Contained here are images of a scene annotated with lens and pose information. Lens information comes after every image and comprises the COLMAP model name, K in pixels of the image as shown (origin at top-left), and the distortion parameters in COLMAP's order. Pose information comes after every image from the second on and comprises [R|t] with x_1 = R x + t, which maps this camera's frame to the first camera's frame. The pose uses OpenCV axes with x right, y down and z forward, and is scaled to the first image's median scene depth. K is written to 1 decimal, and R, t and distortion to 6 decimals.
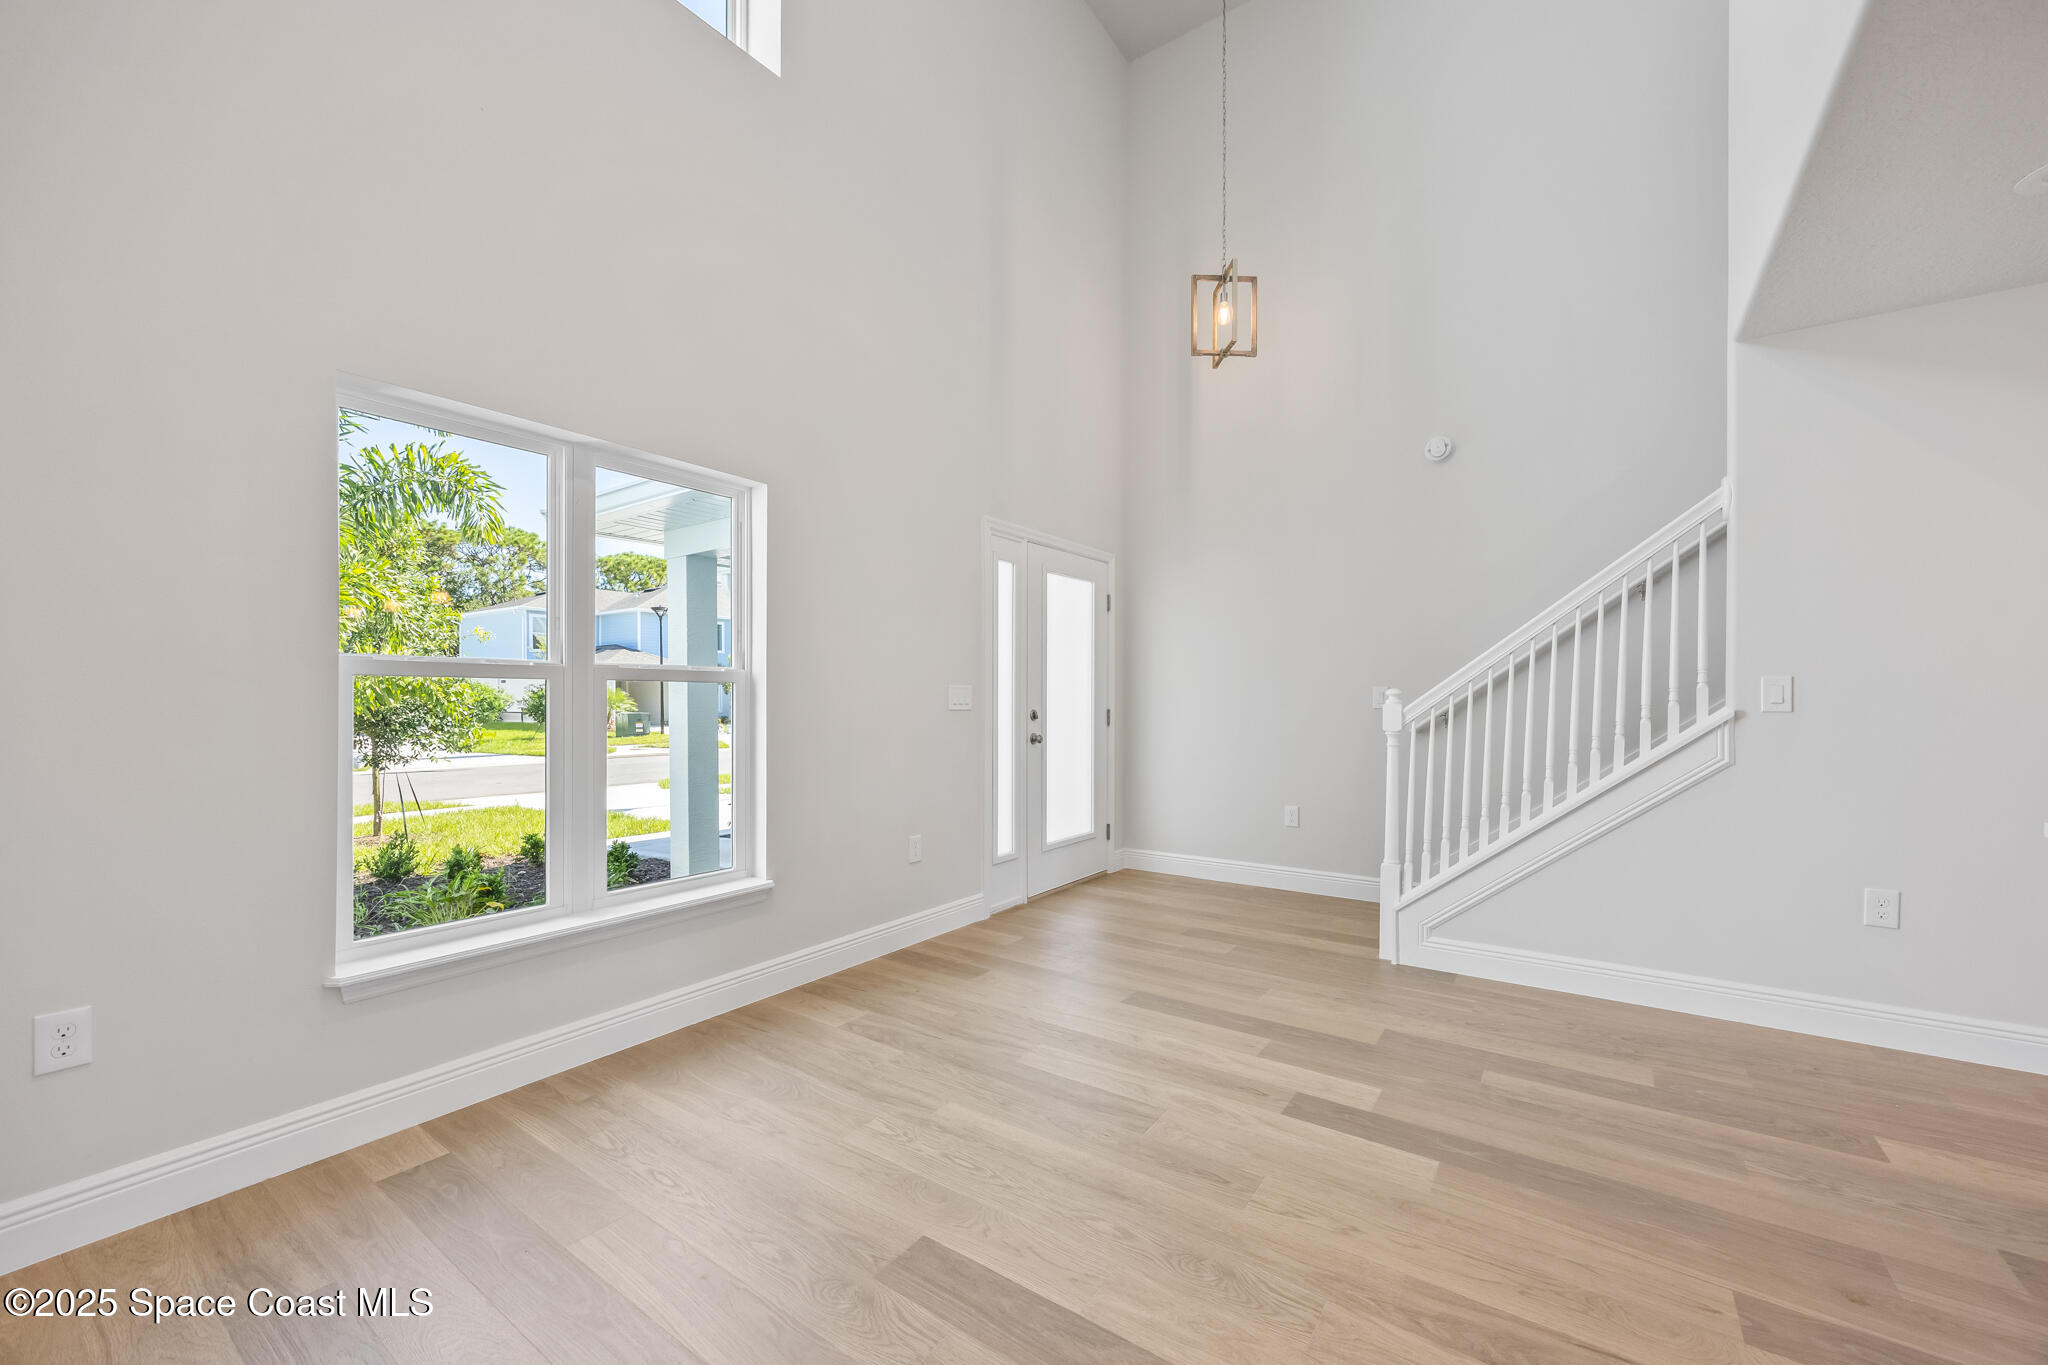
lens RADIAL K [[796.3, 0, 1027.7], [0, 796.3, 704.4], [0, 0, 1]] dist [-0.000795, -0.000101]
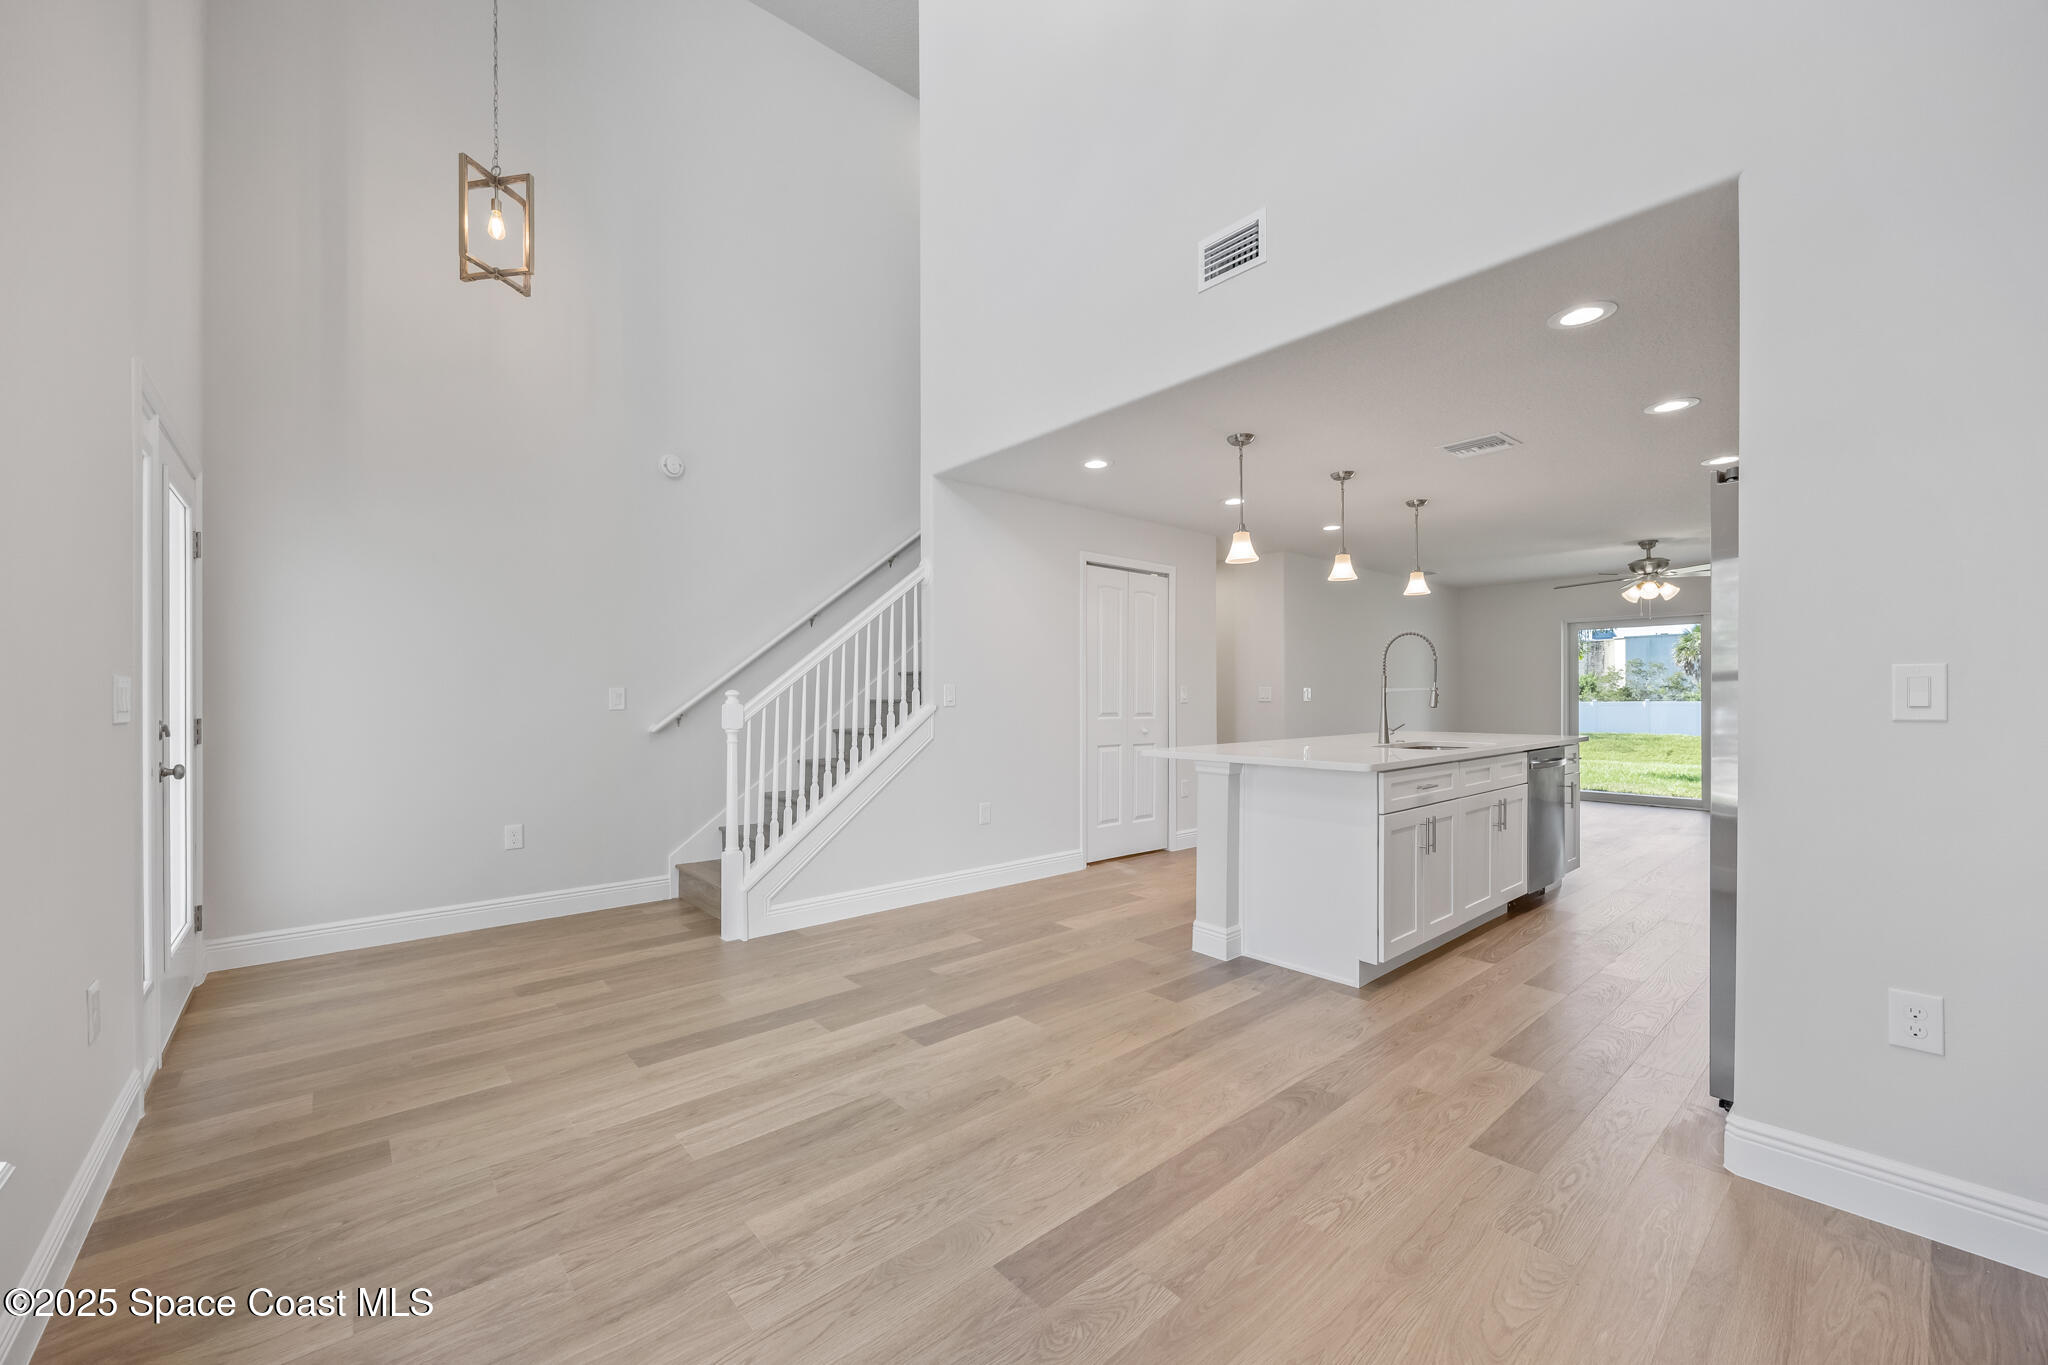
lens RADIAL K [[799.2, 0, 1014.5], [0, 799.2, 700.9], [0, 0, 1]] dist [-0.000500, 0.000034]
pose [[0.242367, -0.002964, 0.970180, -0.721957], [0.009534, 0.999954, 0.000673, -0.003108], [-0.970138, 0.009087, 0.242384, 0.511908]]
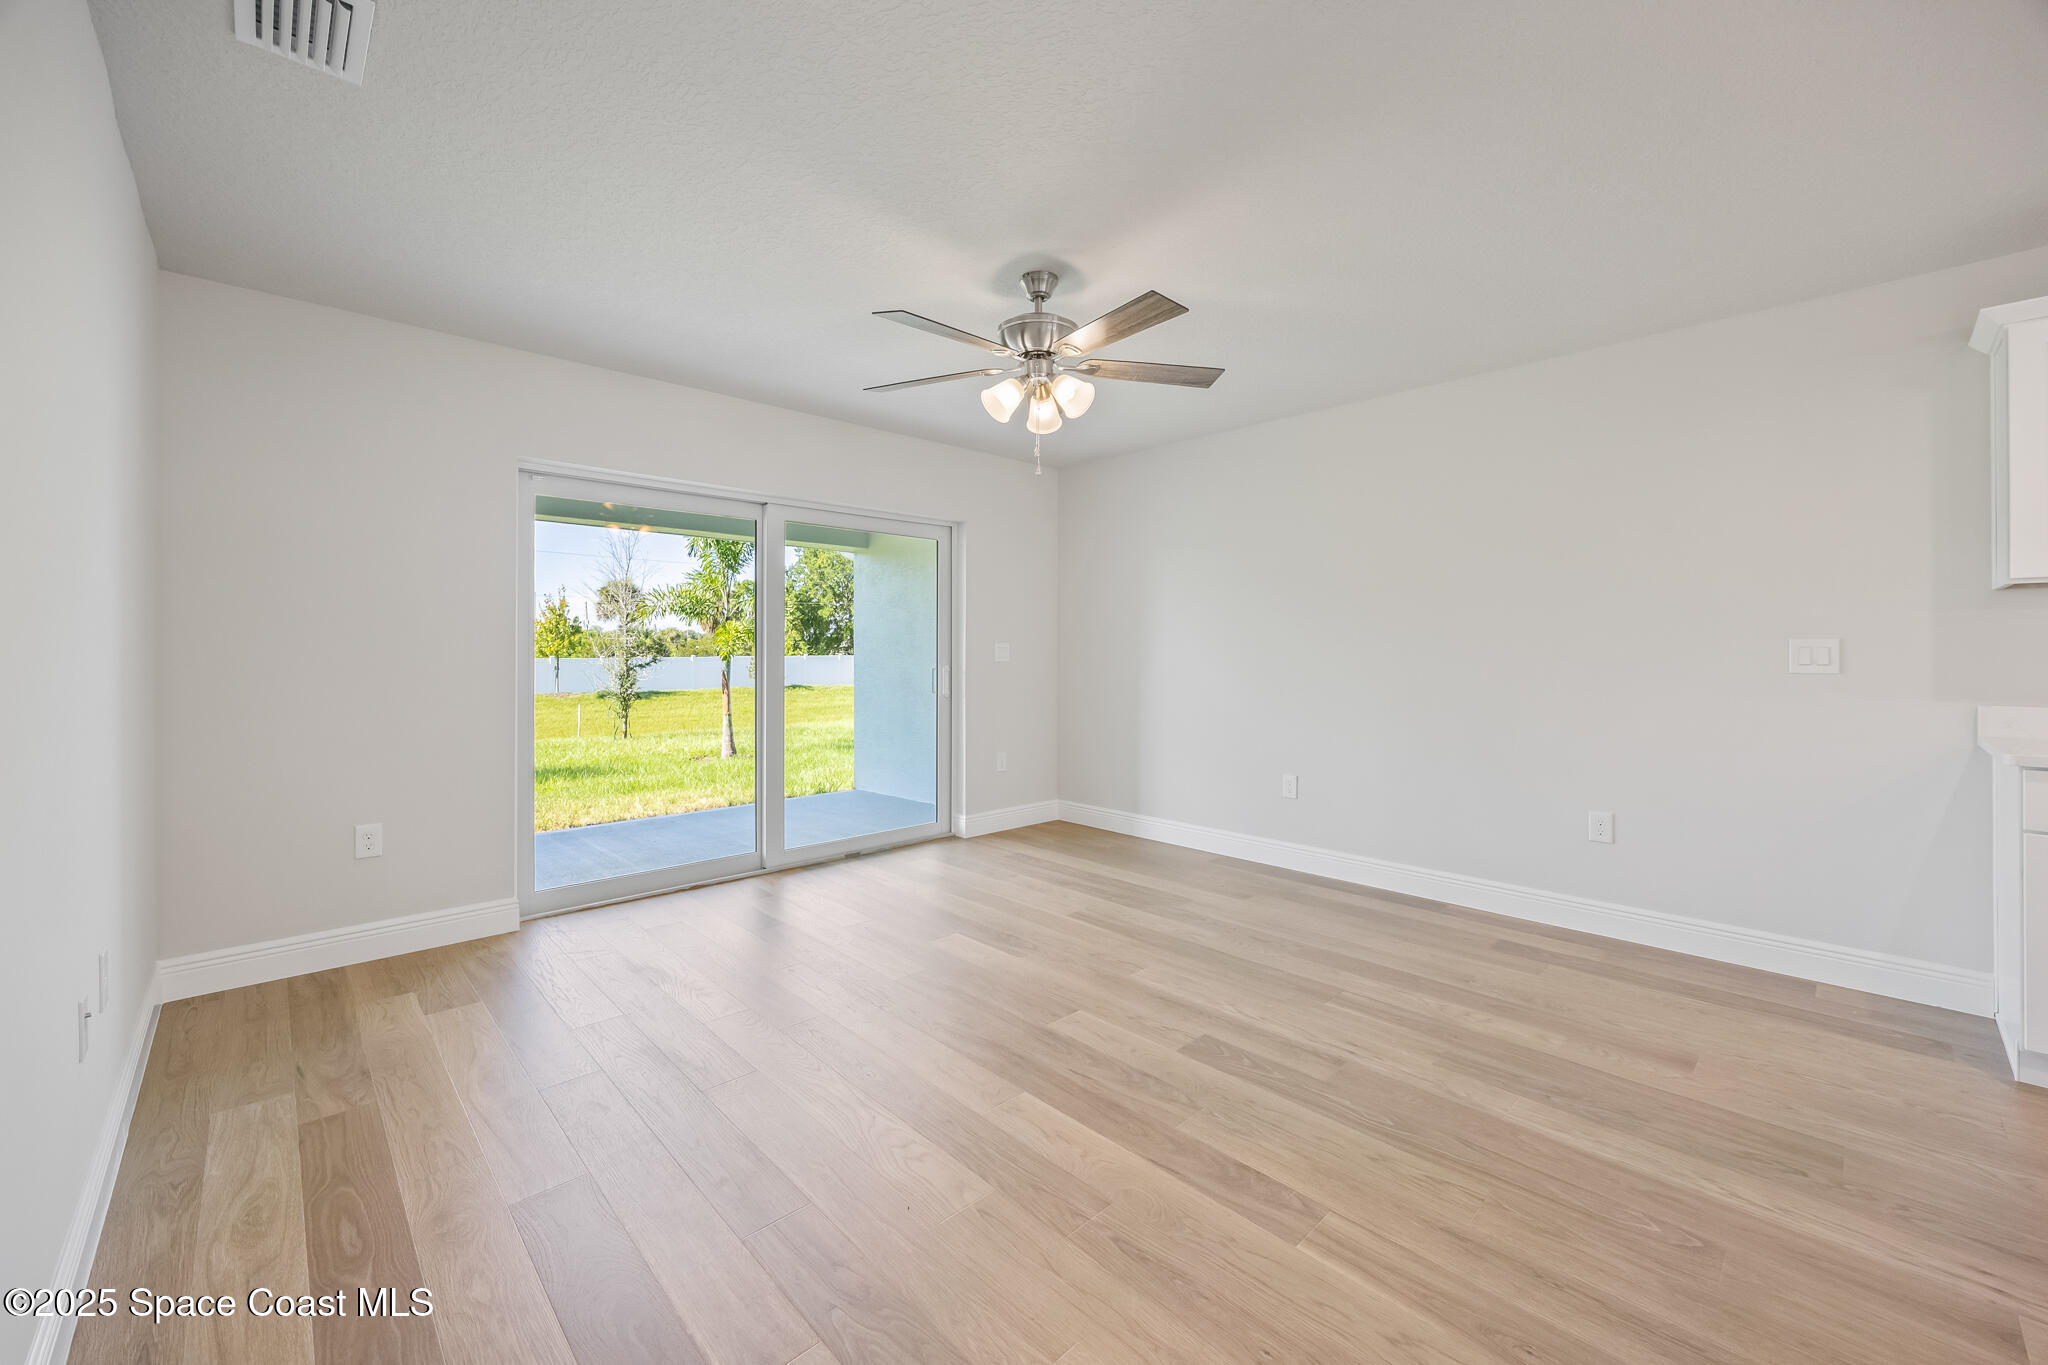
lens RADIAL K [[816.7, 0, 1024.6], [0, 816.7, 649.1], [0, 0, 1]] dist [-0.000710, -0.000289]
pose [[-0.981457, 0.002746, 0.191661, 2.187334], [0.003856, 0.999978, 0.005417, -0.015493], [-0.191642, 0.006055, -0.981446, 0.199398]]
